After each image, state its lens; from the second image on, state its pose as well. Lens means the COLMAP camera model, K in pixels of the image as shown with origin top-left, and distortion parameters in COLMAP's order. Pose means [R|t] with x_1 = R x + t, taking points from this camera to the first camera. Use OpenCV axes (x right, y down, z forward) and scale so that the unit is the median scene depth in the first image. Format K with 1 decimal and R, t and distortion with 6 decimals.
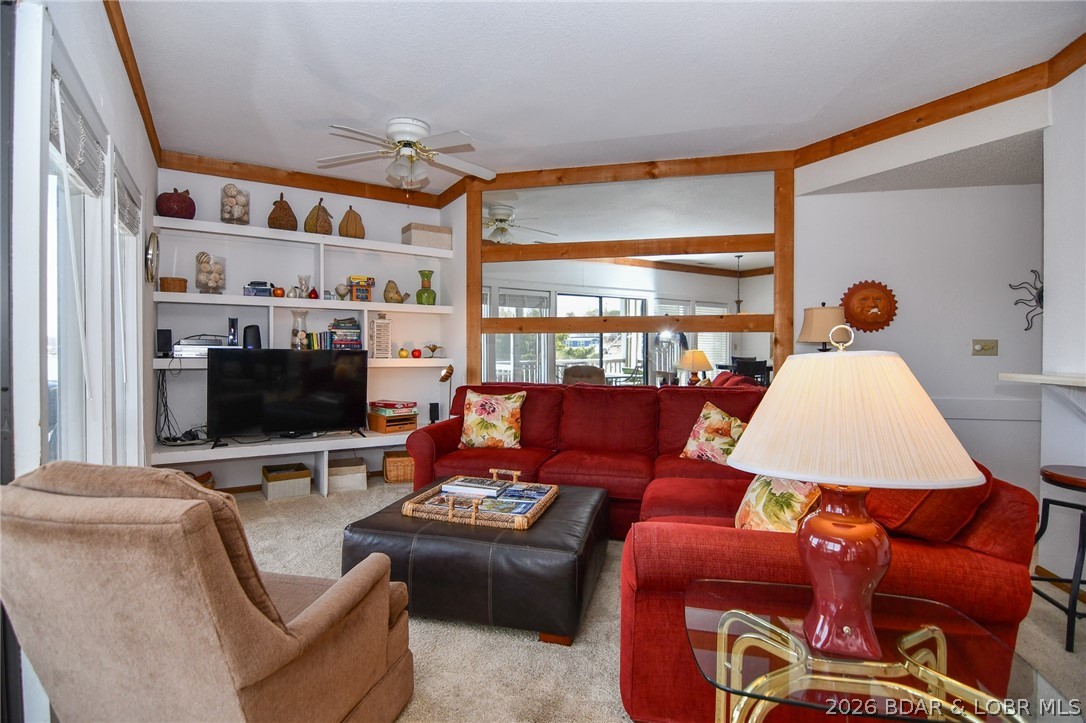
lens RADIAL K [[530.6, 0, 528.9], [0, 530.6, 363.4], [0, 0, 1]] dist [-0.006339, -0.008331]
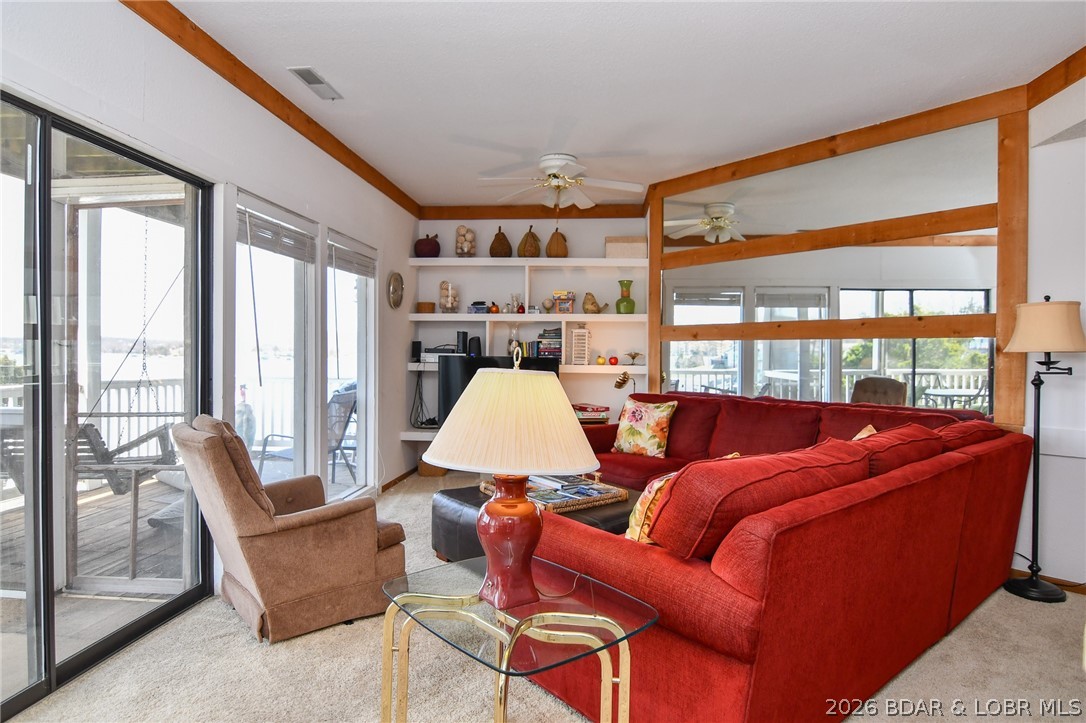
lens RADIAL K [[588.0, 0, 544.1], [0, 588.0, 370.2], [0, 0, 1]] dist [-0.011339, -0.005263]
pose [[0.807780, 0.020636, -0.589123, 0.402673], [-0.020665, 0.999764, 0.006685, -0.006146], [0.589122, 0.006774, 0.808015, -0.017674]]
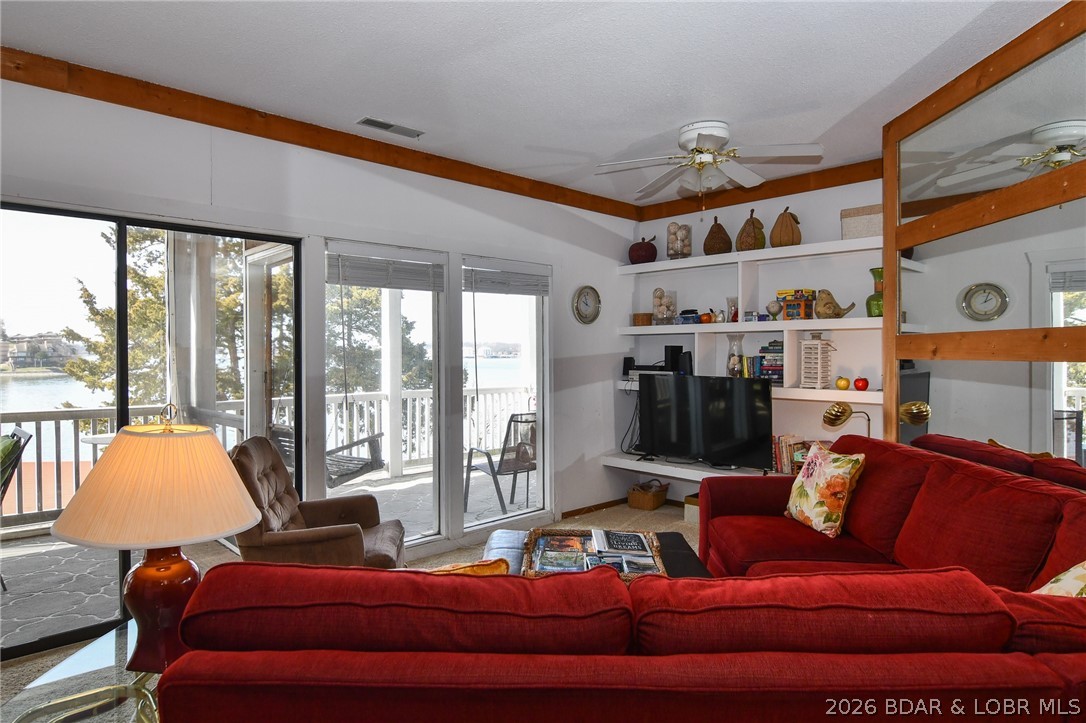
lens RADIAL K [[625.3, 0, 538.1], [0, 625.3, 368.3], [0, 0, 1]] dist [0.006305, 0.000321]
pose [[0.221398, 0.021458, -0.974948, 0.595958], [-0.020670, 0.999637, 0.017307, -0.052148], [0.974965, 0.016320, 0.221761, 0.417426]]
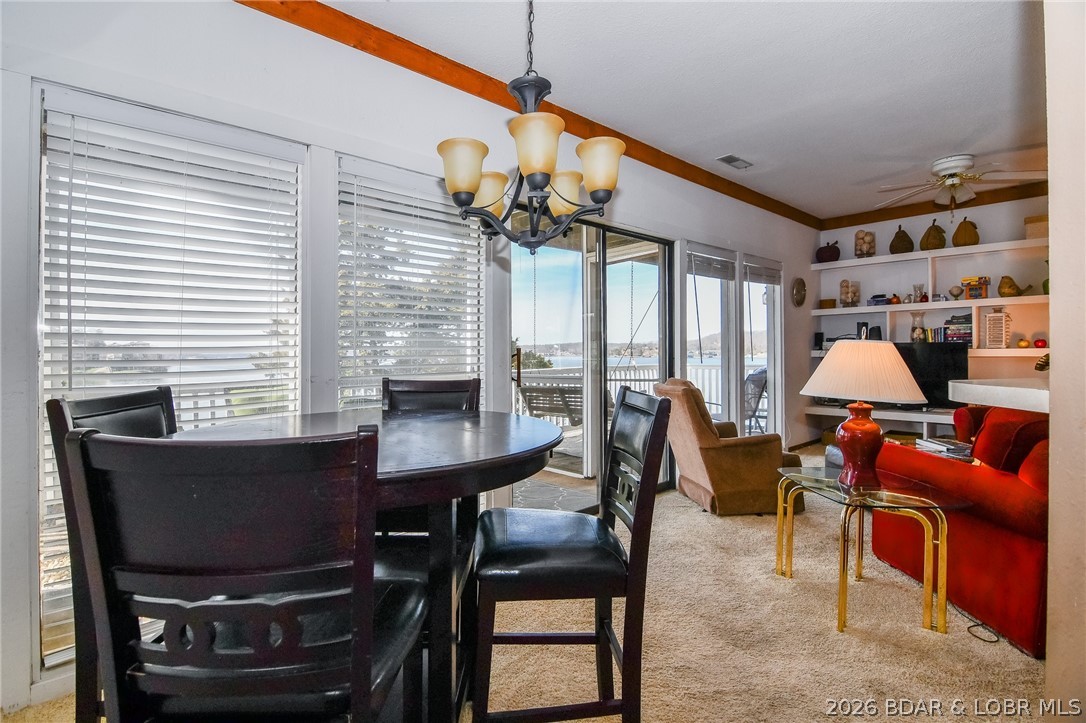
lens RADIAL K [[530.6, 0, 532.9], [0, 530.6, 359.0], [0, 0, 1]] dist [-0.006339, -0.008331]
pose [[0.205608, 0.005373, -0.978620, 0.632787], [-0.008705, 0.999955, 0.003662, 0.016861], [0.978596, 0.007766, 0.205646, -0.169690]]
